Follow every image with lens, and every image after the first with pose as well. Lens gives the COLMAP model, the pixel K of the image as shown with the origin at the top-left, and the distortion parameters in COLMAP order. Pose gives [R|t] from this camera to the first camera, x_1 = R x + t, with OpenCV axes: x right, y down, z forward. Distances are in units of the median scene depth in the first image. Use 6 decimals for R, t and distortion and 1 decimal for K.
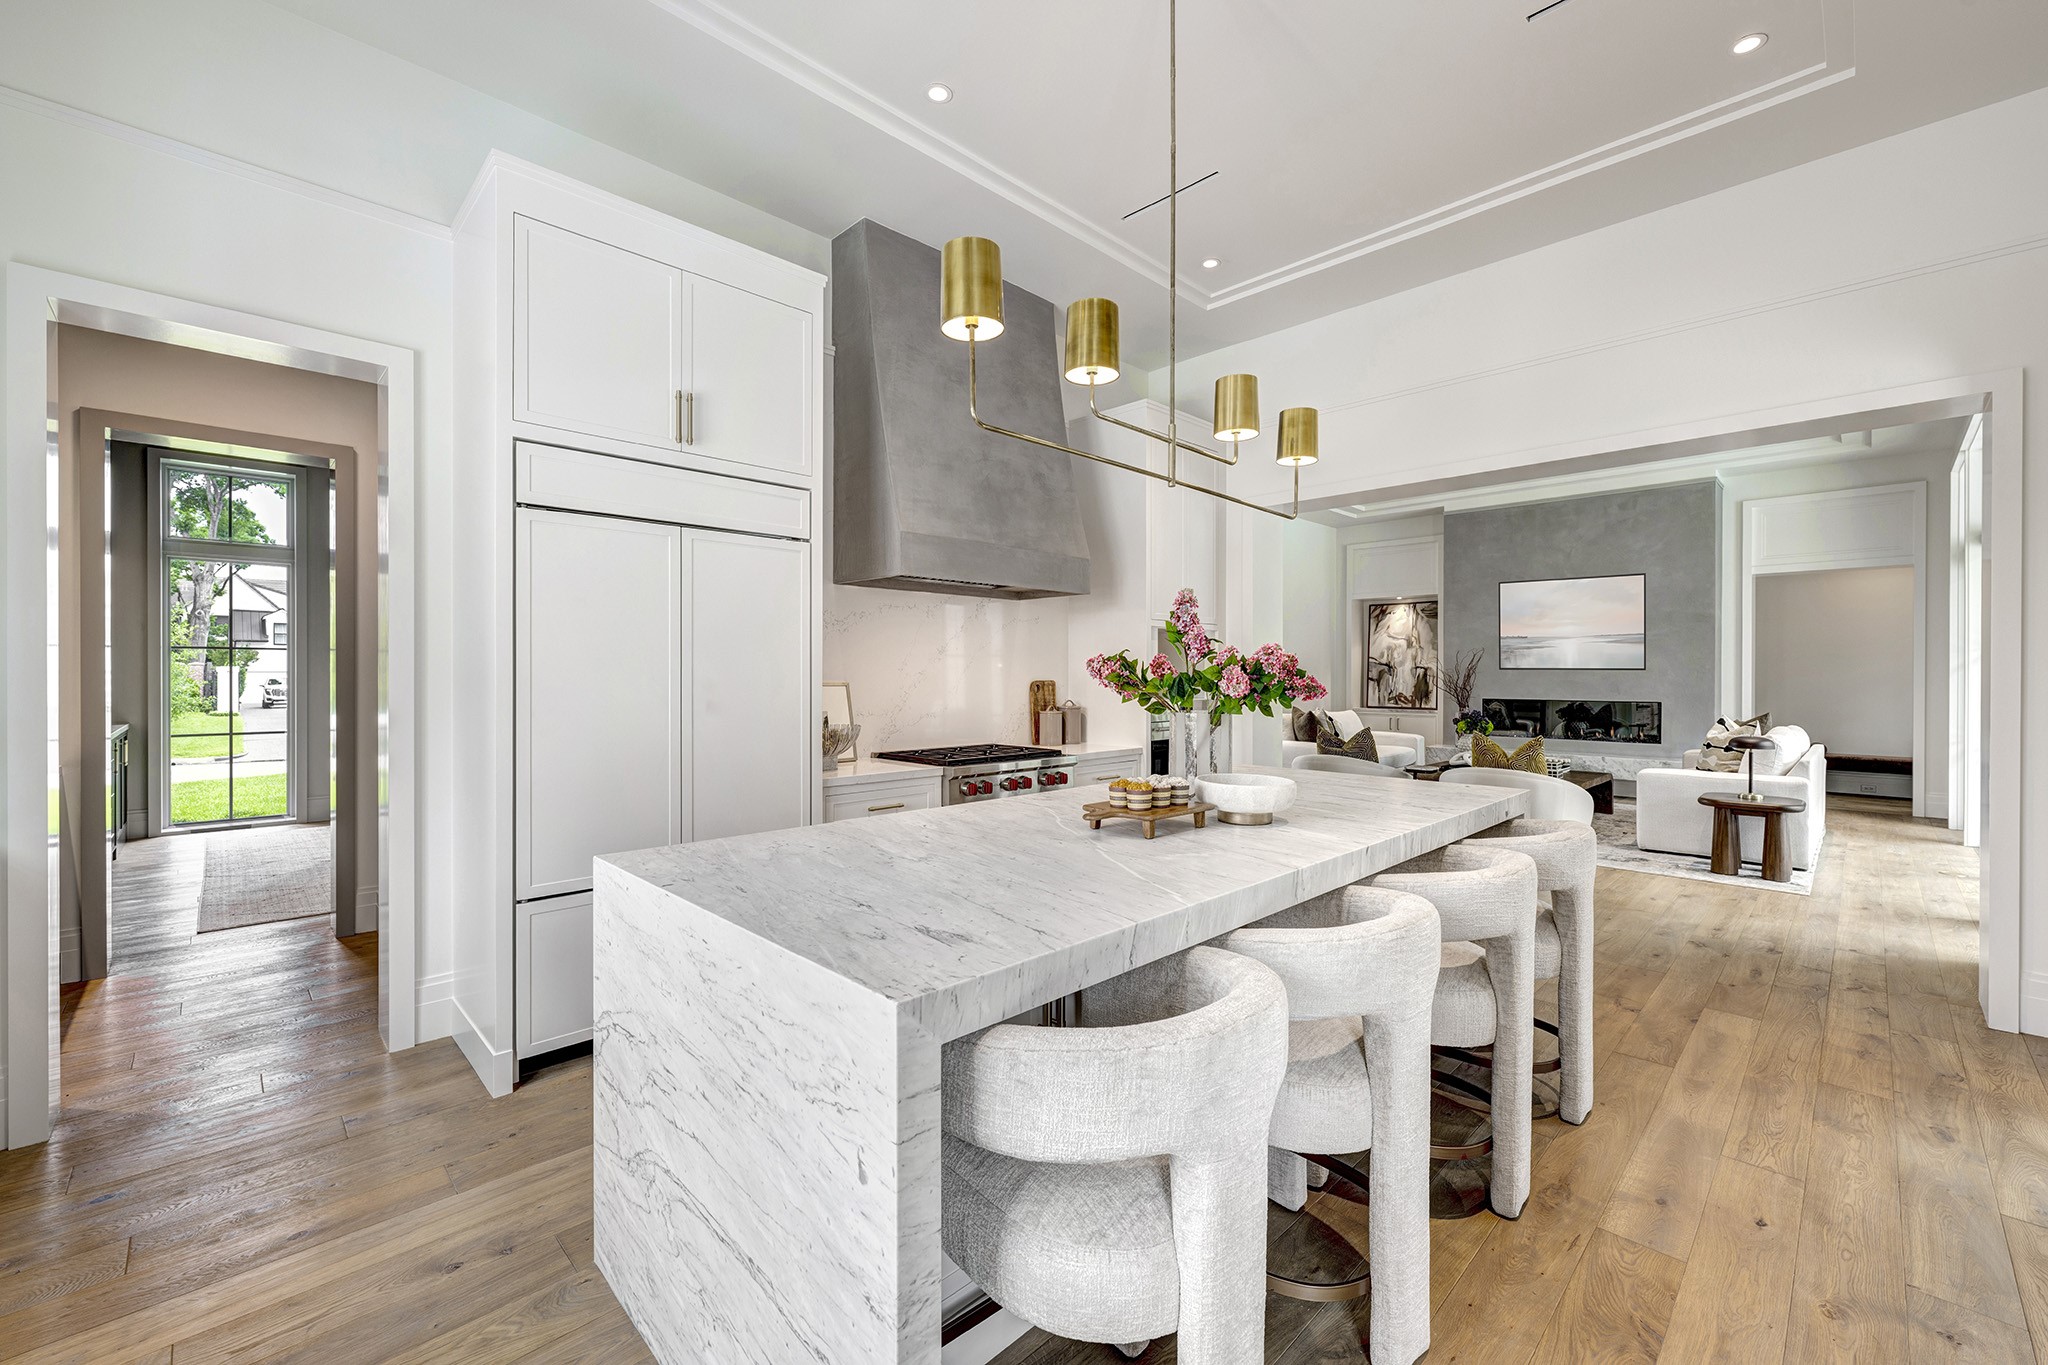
lens RADIAL K [[830.9, 0, 1019.7], [0, 830.9, 673.5], [0, 0, 1]] dist [0.001687, 0.000237]
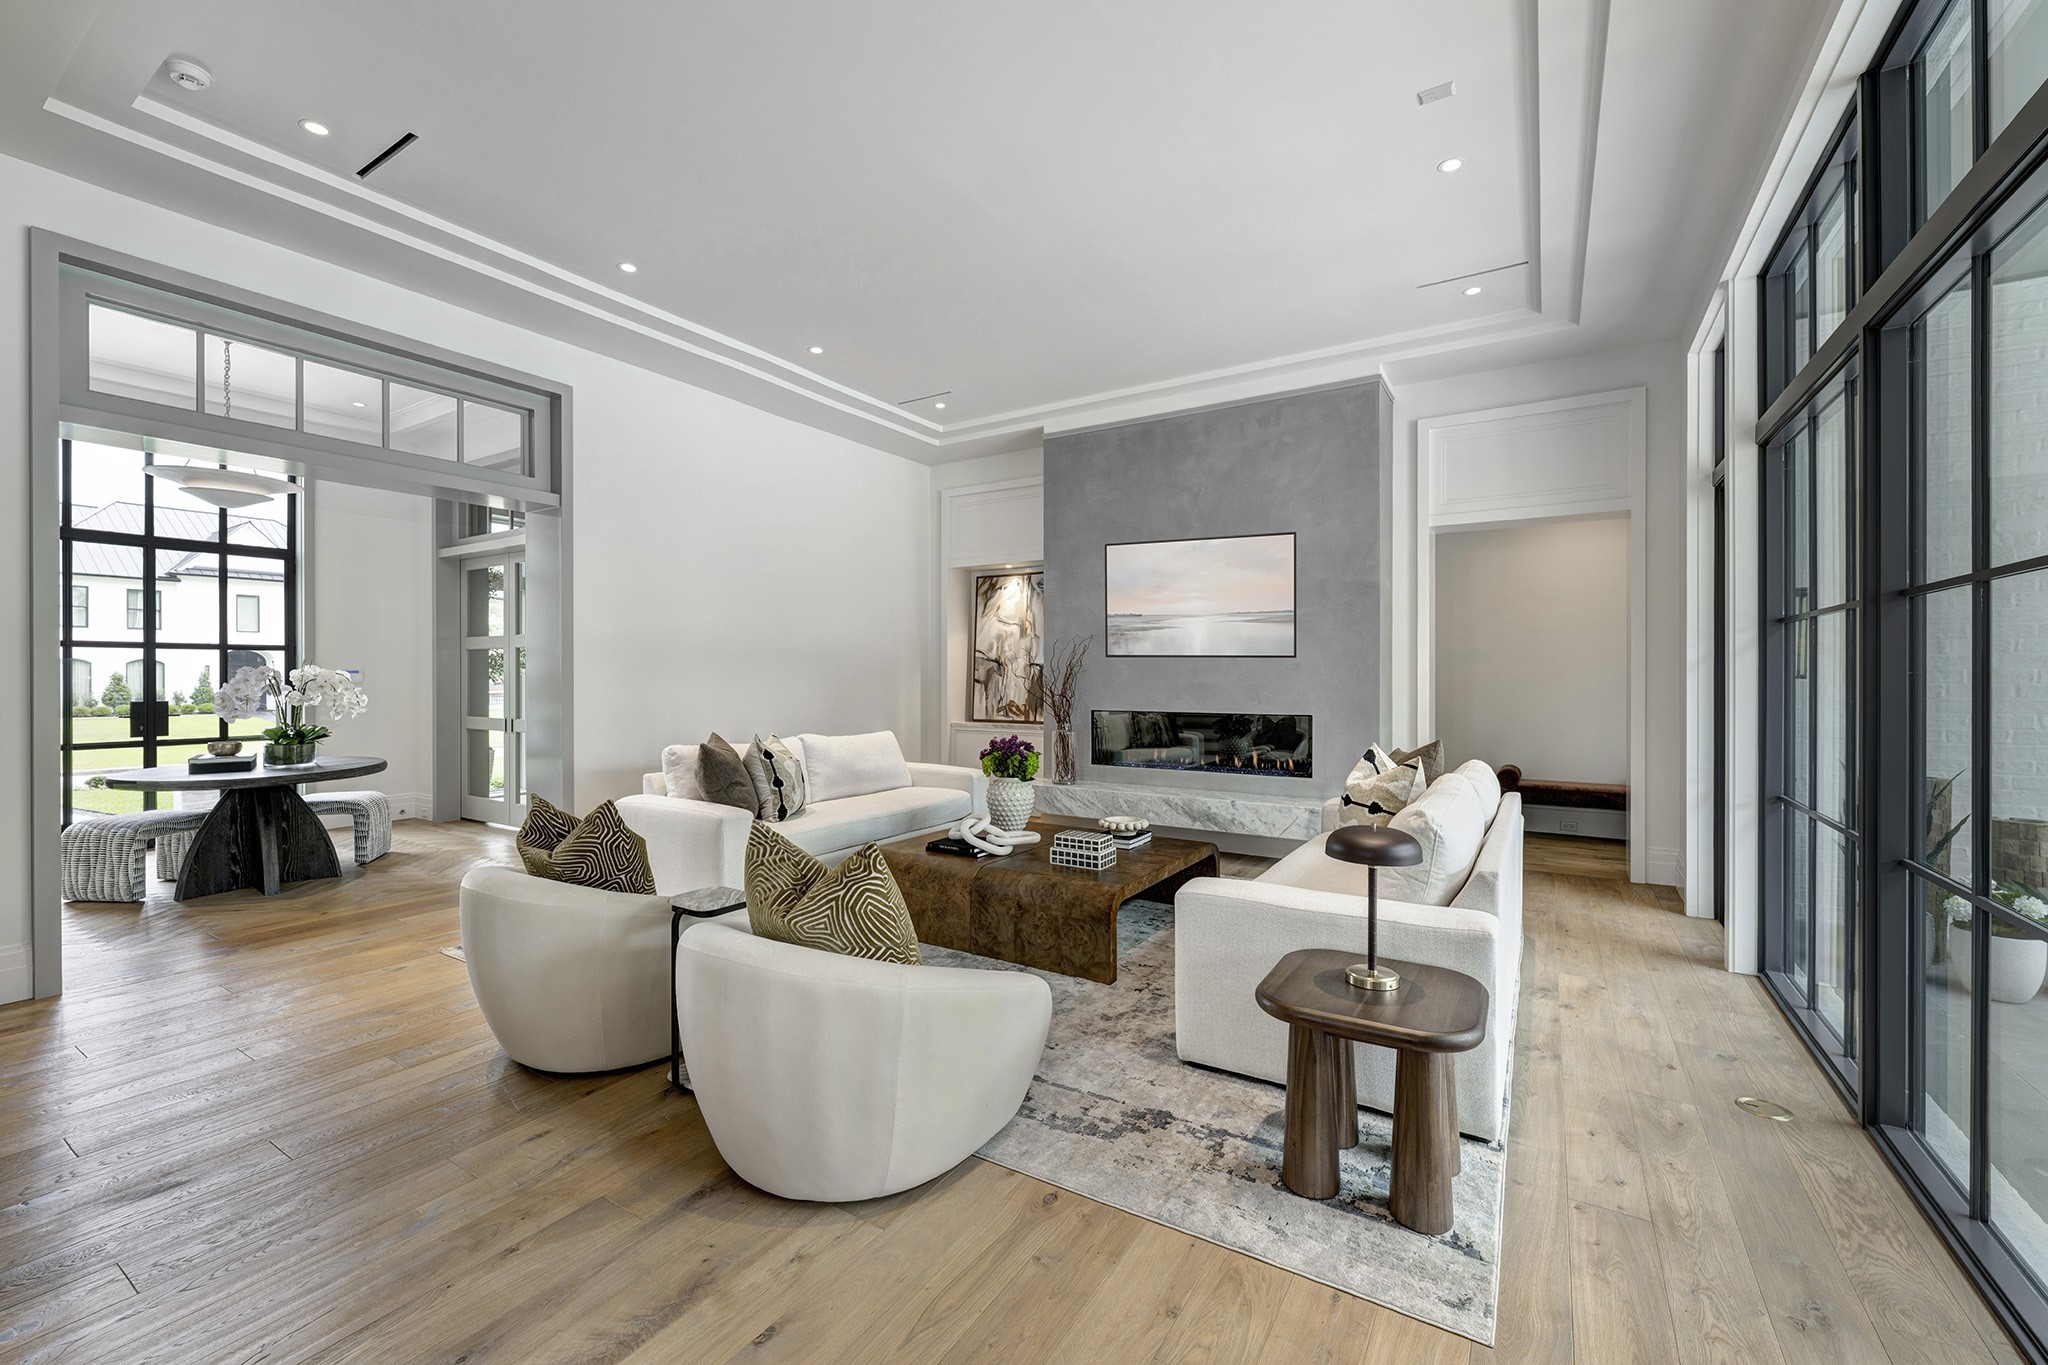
lens RADIAL K [[830.9, 0, 997.9], [0, 830.9, 672.2], [0, 0, 1]] dist [0.001687, 0.000237]
pose [[0.977748, -0.004007, 0.209745, 0.343678], [0.004374, 0.999990, -0.001288, 0.000047], [-0.209737, 0.002177, 0.977755, 0.358875]]
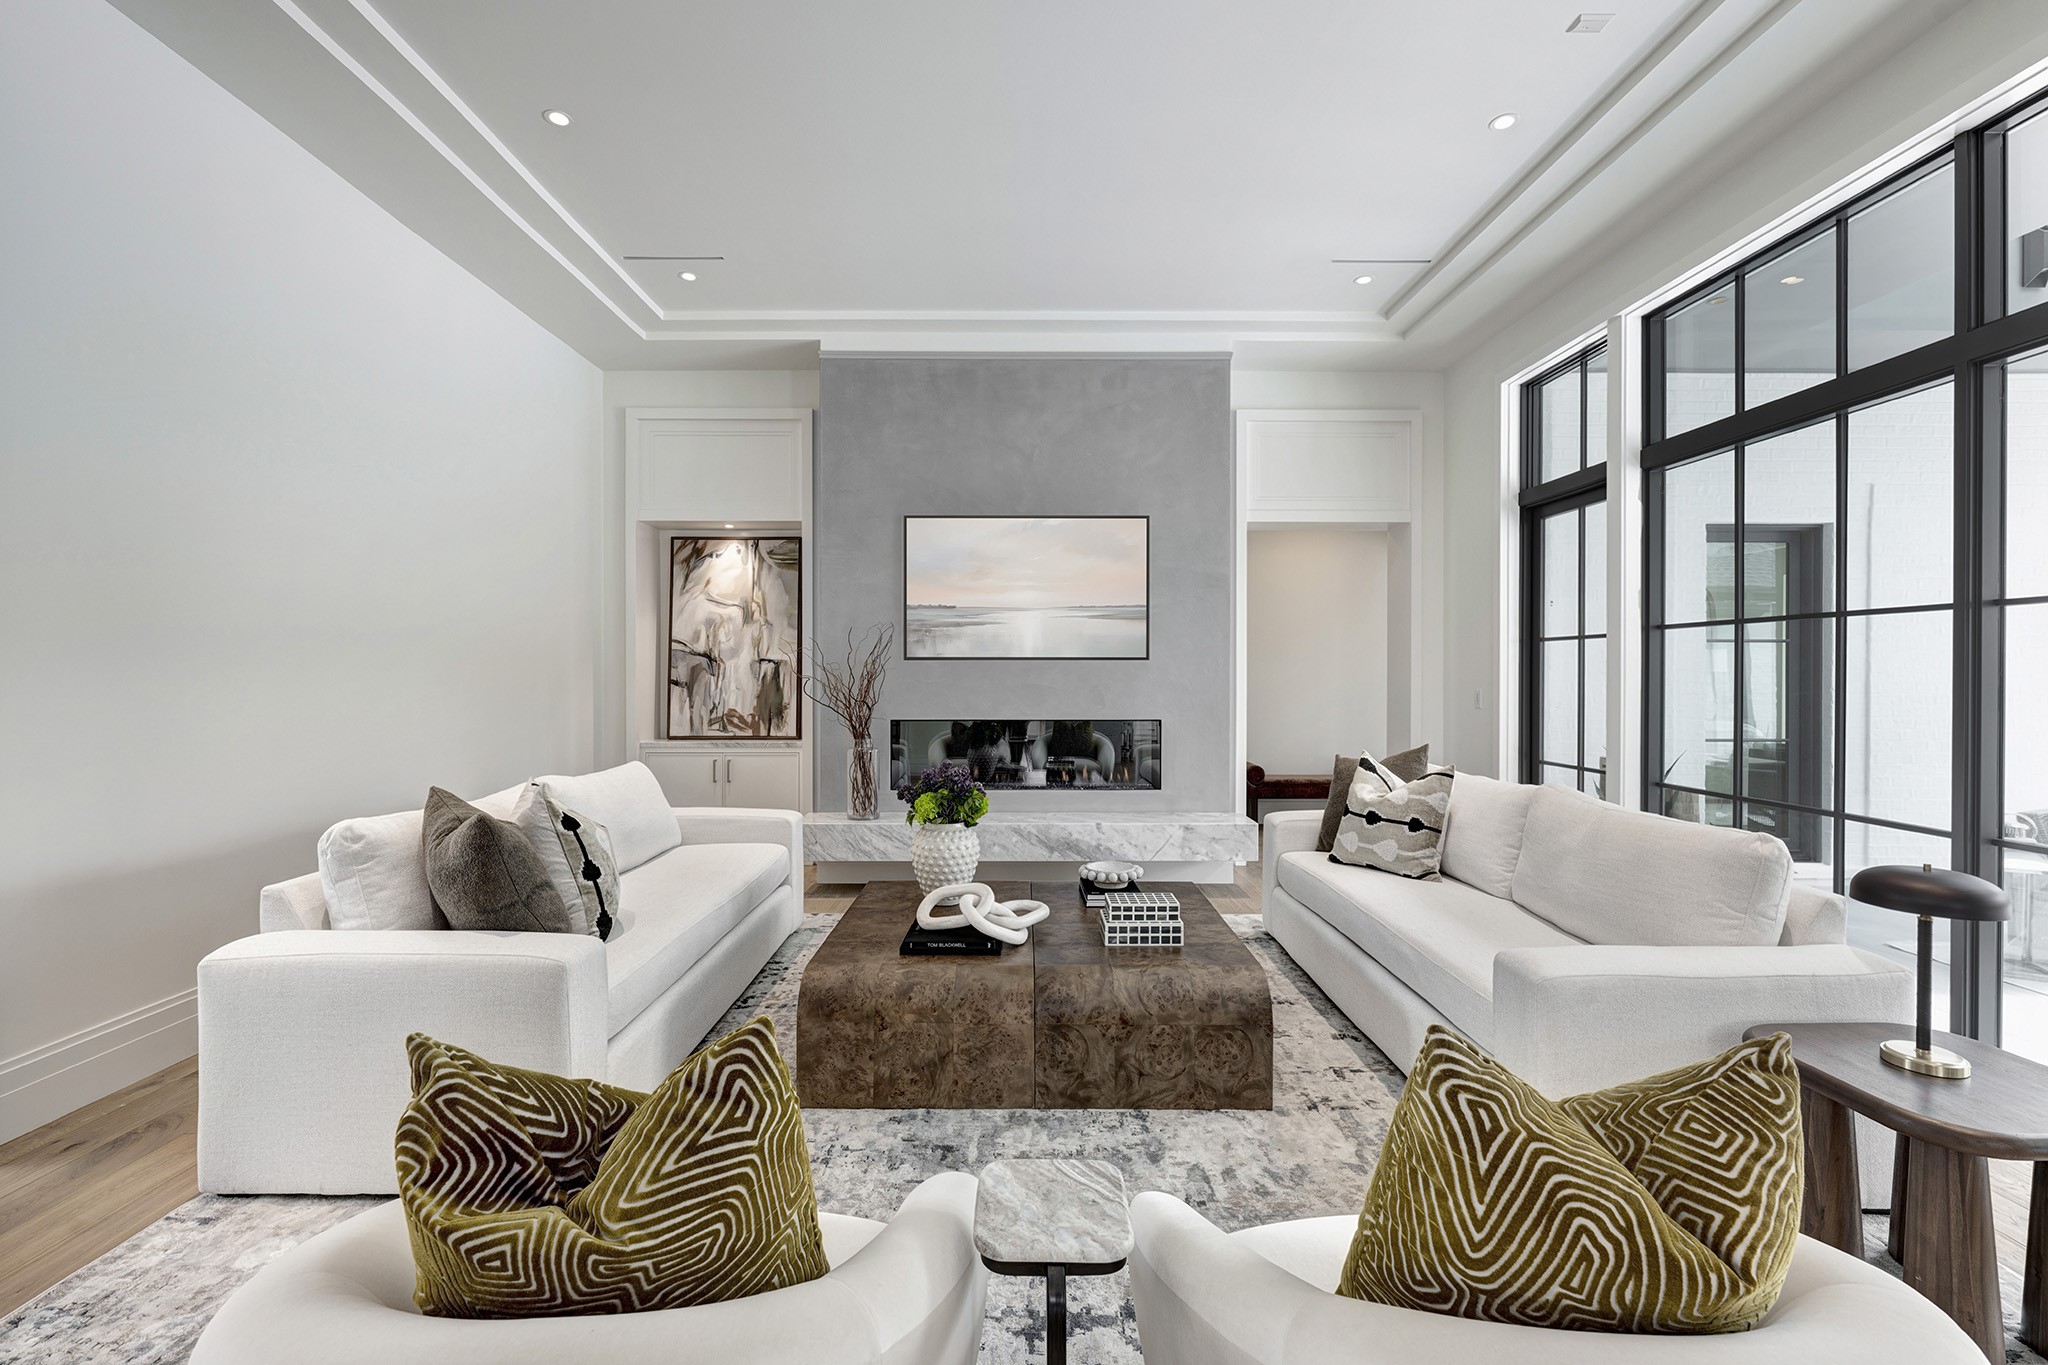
lens RADIAL K [[881.0, 0, 1012.2], [0, 881.0, 678.5], [0, 0, 1]] dist [-0.000072, 0.000238]
pose [[0.707457, -0.007222, 0.706720, 0.221817], [0.001613, 0.999962, 0.008605, -0.000383], [-0.706755, -0.004948, 0.707441, 0.559408]]
